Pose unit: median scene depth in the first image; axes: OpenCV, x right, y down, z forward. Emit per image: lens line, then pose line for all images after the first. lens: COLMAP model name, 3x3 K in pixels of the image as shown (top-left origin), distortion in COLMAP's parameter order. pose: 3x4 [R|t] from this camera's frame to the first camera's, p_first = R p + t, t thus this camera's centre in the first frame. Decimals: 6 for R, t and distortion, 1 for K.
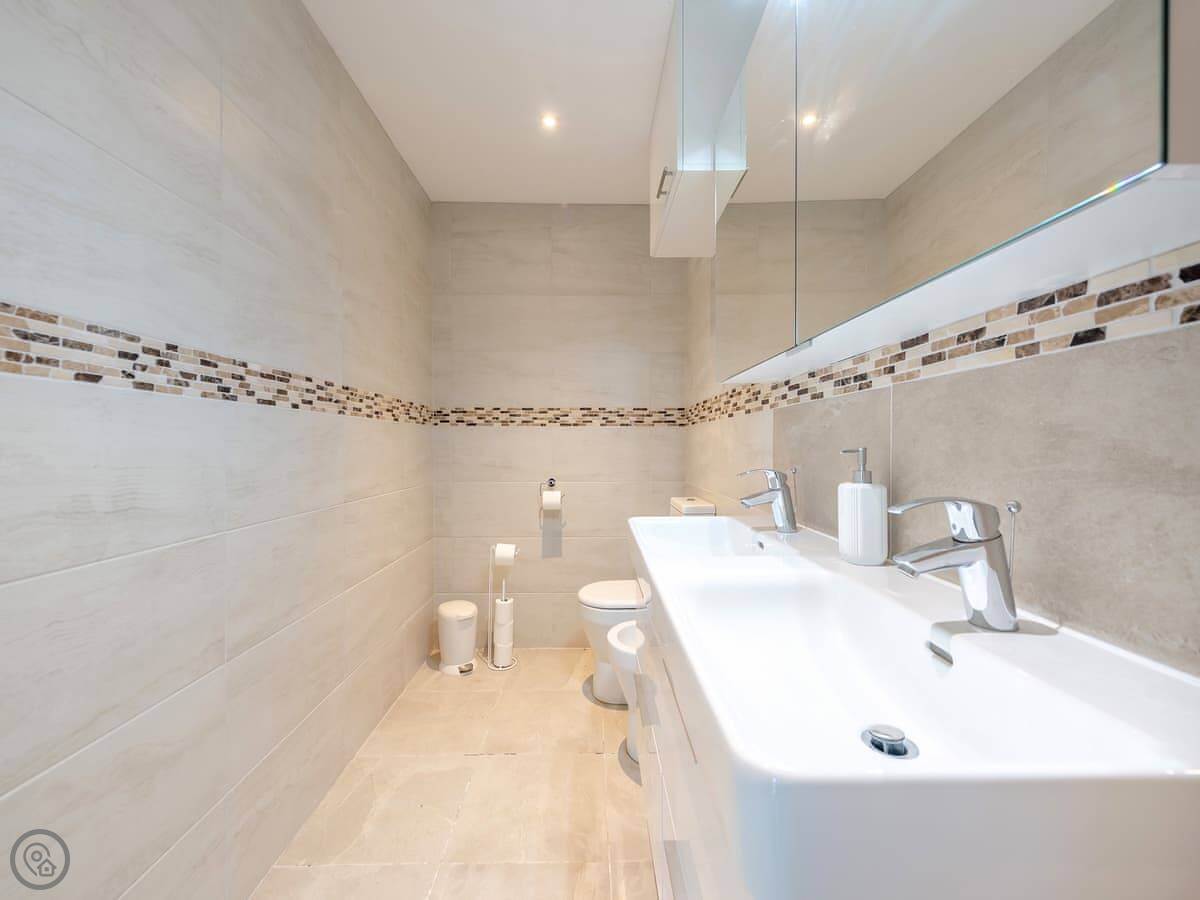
lens RADIAL K [[487.9, 0, 600.0], [0, 487.9, 450.0], [0, 0, 1]] dist [0.011378, -0.000289]
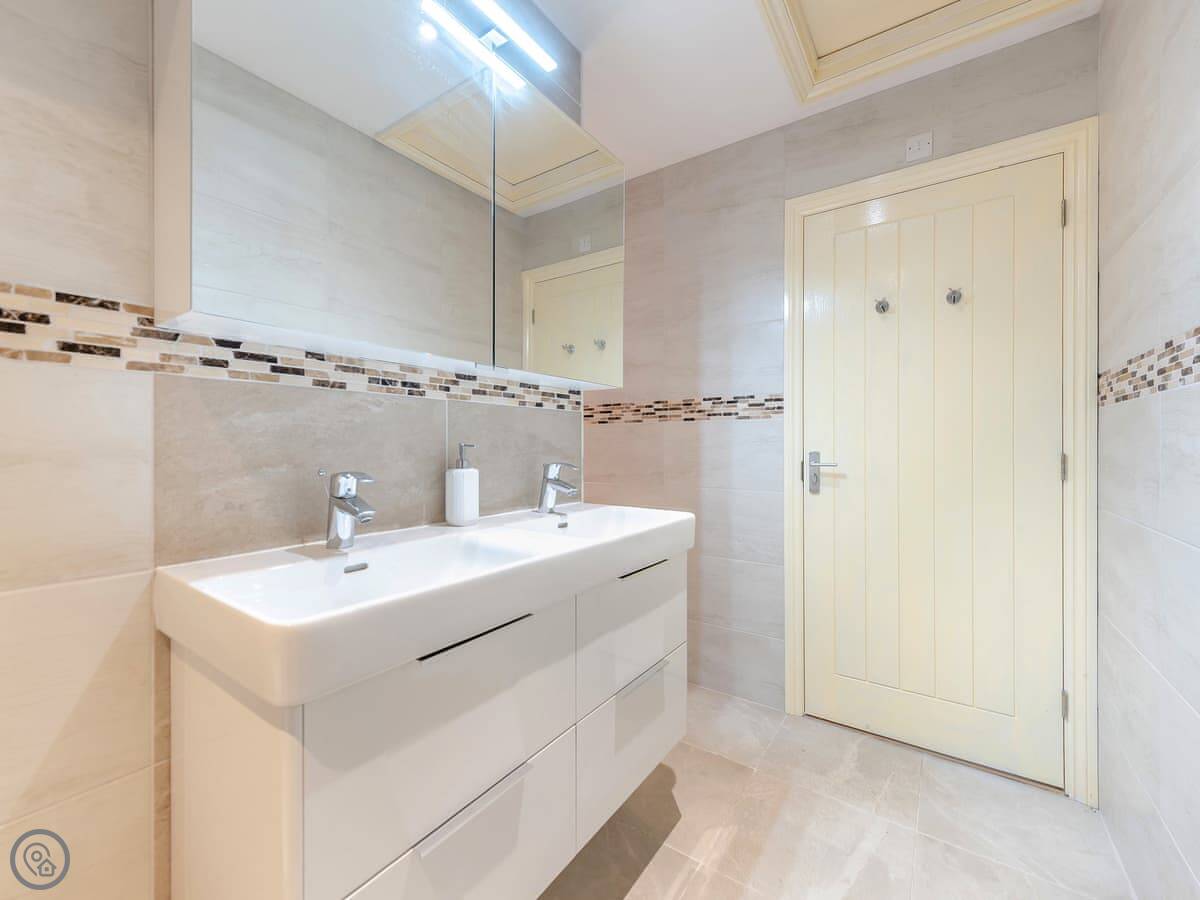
lens RADIAL K [[494.7, 0, 599.9], [0, 494.7, 469.0], [0, 0, 1]] dist [0.009373, -0.000007]
pose [[-0.807384, 0.002963, 0.590020, -0.440209], [0.031892, 0.998745, 0.038626, 0.019227], [-0.589164, 0.050003, -0.806464, 1.380896]]
